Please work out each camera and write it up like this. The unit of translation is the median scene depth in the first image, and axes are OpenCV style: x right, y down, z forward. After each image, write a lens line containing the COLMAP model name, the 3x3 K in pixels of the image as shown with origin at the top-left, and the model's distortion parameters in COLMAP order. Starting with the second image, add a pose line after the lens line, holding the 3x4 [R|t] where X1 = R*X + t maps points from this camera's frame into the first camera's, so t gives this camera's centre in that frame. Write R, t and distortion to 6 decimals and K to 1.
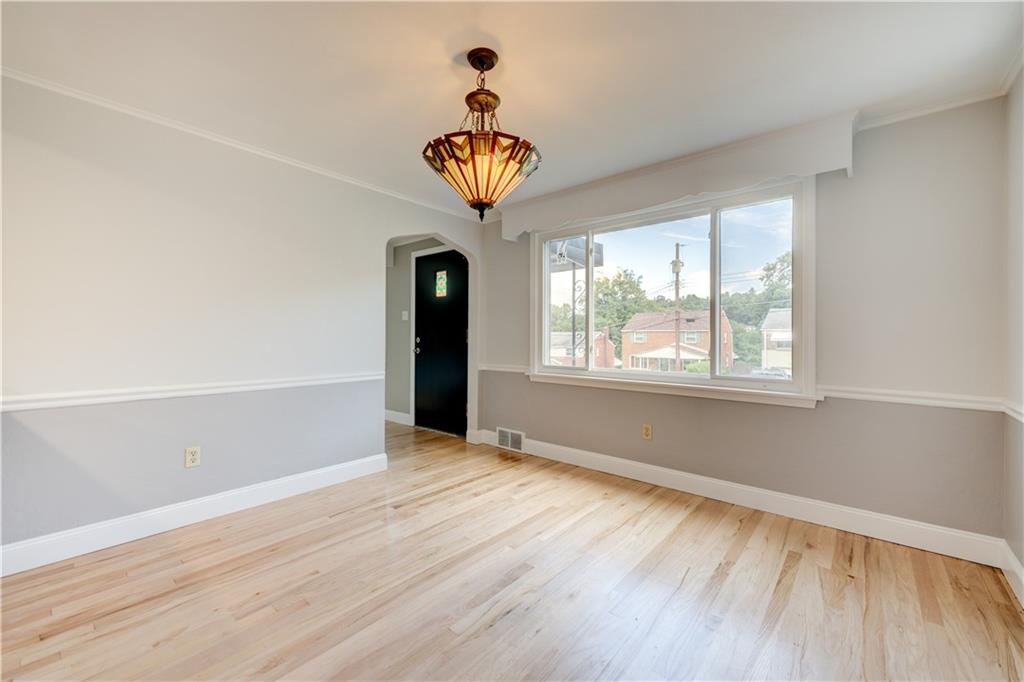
lens RADIAL K [[409.8, 0, 506.7], [0, 409.8, 340.0], [0, 0, 1]] dist [0.010347, -0.000439]
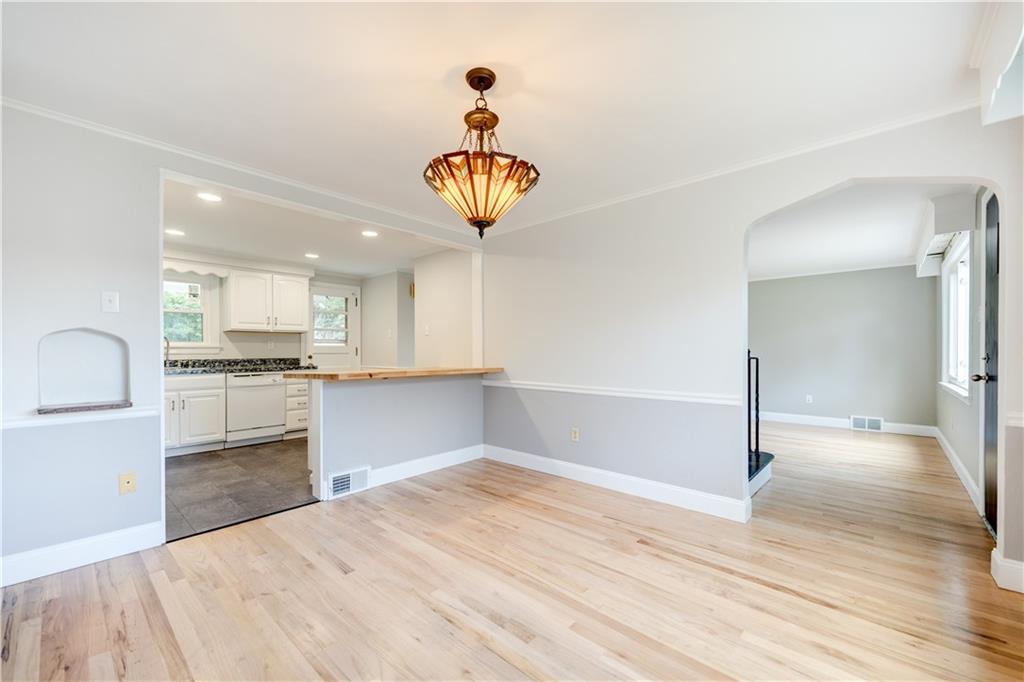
lens RADIAL K [[411.1, 0, 507.7], [0, 411.1, 351.6], [0, 0, 1]] dist [0.012033, -0.000267]
pose [[-0.030014, -0.004694, -0.999538, 0.709623], [-0.005764, 0.999973, -0.004523, -0.003392], [0.999533, 0.005625, -0.030040, 0.806206]]
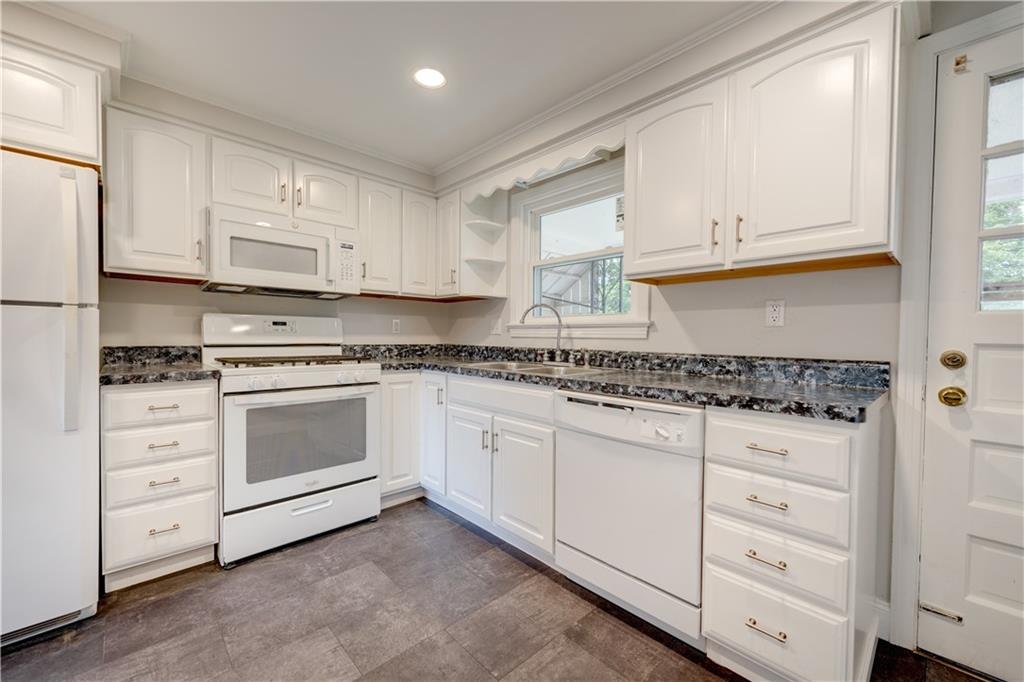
lens RADIAL K [[409.8, 0, 506.7], [0, 409.8, 340.0], [0, 0, 1]] dist [0.010347, -0.000439]
pose [[-0.993670, -0.014809, 0.111358, -1.194068], [-0.012290, 0.999654, 0.023270, -0.008294], [-0.111664, 0.021754, -0.993508, 0.176330]]
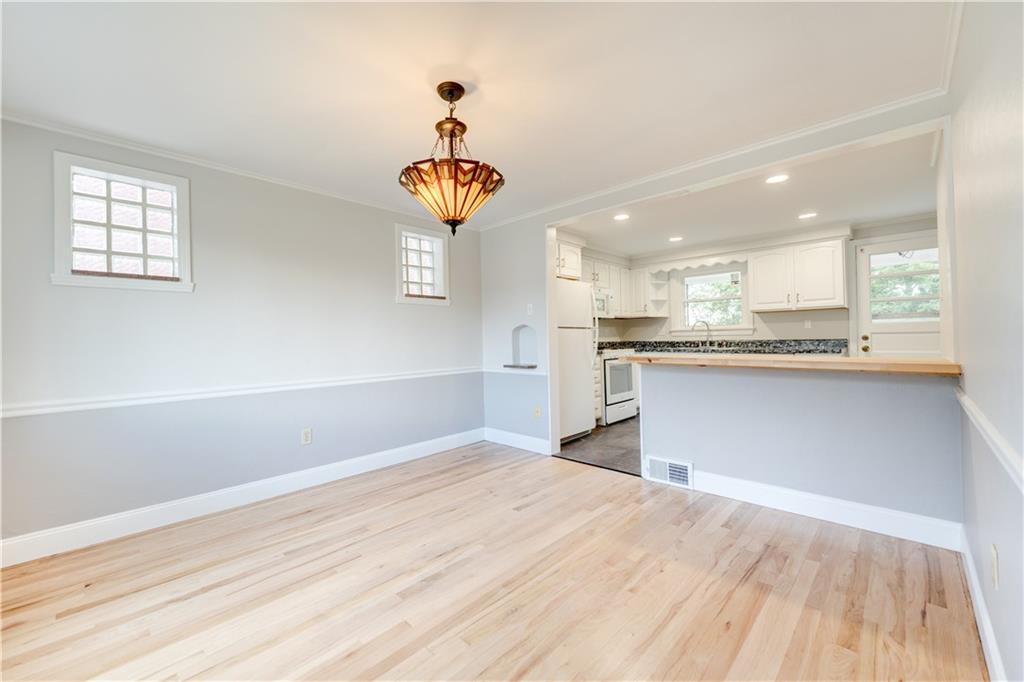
lens RADIAL K [[411.2, 0, 507.4], [0, 411.2, 332.8], [0, 0, 1]] dist [0.017784, -0.003941]
pose [[-0.998274, 0.015190, 0.056729, -0.196282], [0.014930, 0.999876, -0.005002, -0.012409], [-0.056798, -0.004147, -0.998377, 1.559766]]
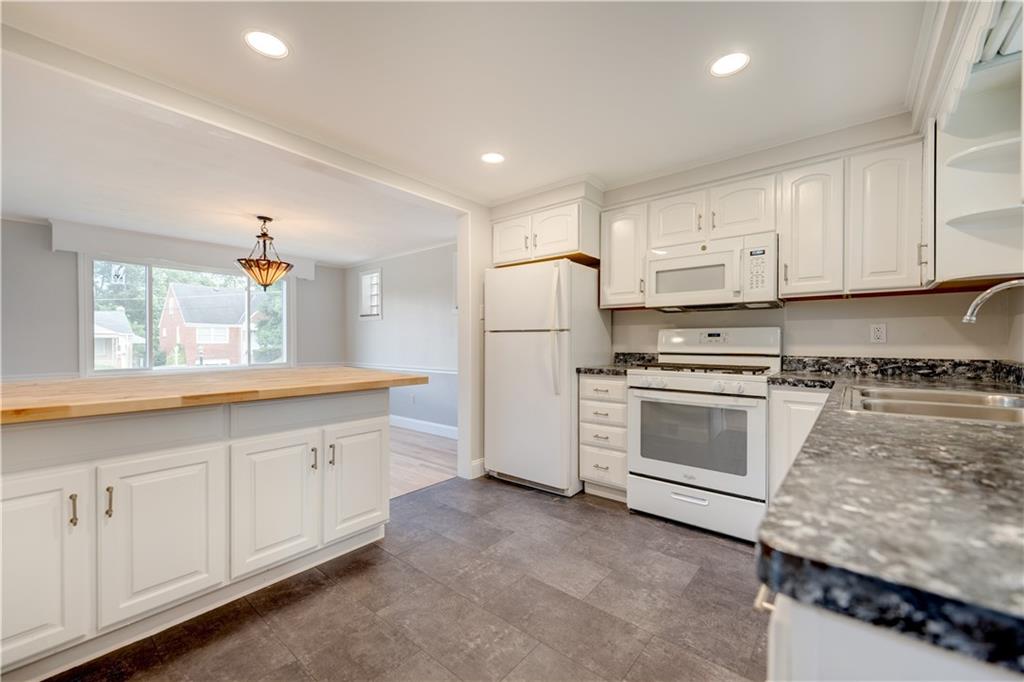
lens RADIAL K [[409.8, 0, 506.7], [0, 409.8, 340.0], [0, 0, 1]] dist [0.010347, -0.000439]
pose [[-0.005073, 0.001292, 0.999986, -1.685095], [0.011615, 0.999932, -0.001233, -0.010189], [-0.999920, 0.011609, -0.005088, -0.210947]]
